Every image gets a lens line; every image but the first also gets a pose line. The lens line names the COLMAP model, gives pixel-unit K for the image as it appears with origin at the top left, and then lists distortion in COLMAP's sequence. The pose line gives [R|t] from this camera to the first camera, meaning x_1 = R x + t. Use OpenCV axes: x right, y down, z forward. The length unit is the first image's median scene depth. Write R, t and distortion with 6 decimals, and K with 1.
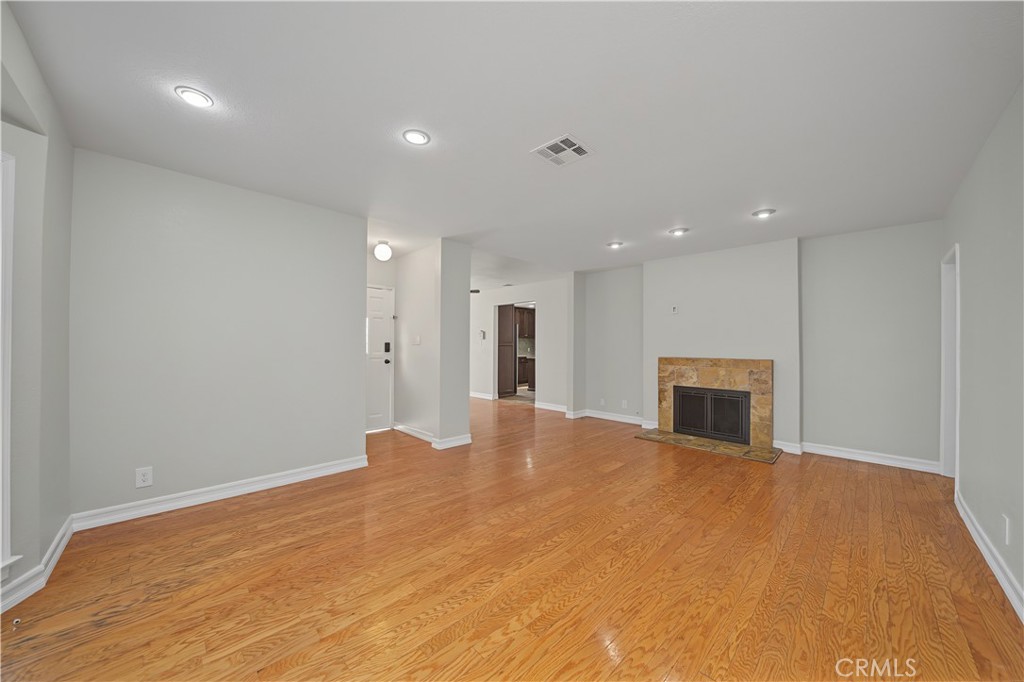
lens RADIAL K [[359.1, 0, 515.0], [0, 359.1, 343.0], [0, 0, 1]] dist [-0.023804, 0.000610]
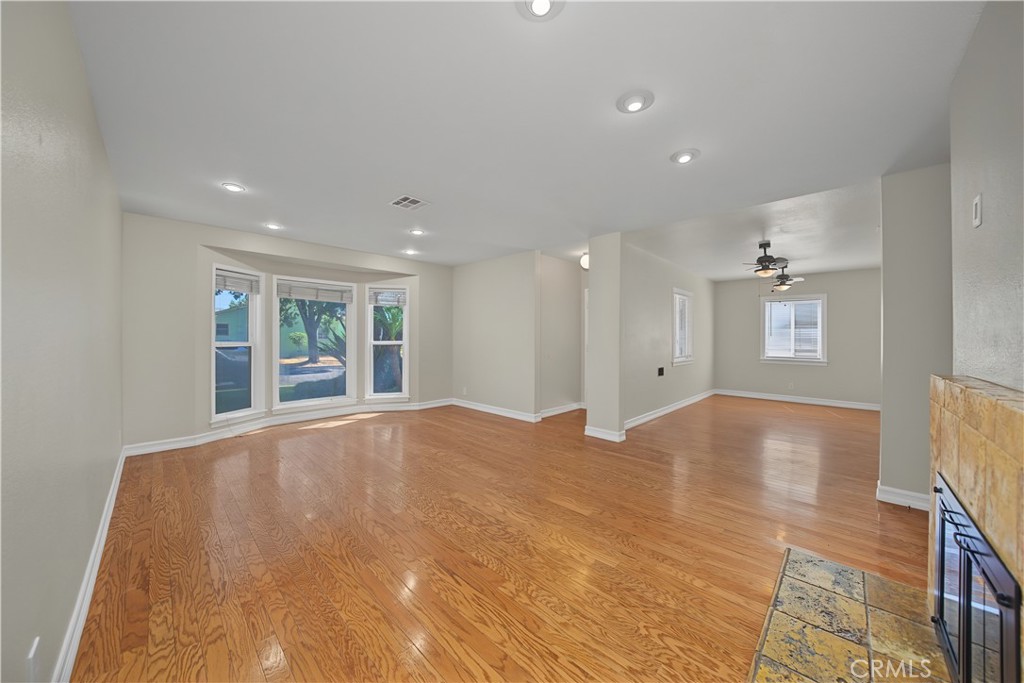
lens RADIAL K [[359.1, 0, 514.3], [0, 359.1, 336.8], [0, 0, 1]] dist [-0.023804, 0.000610]
pose [[0.012325, -0.006747, -0.999901, 1.318063], [0.005551, 0.999962, -0.006679, 0.014306], [0.999909, -0.005468, 0.012362, 1.165759]]
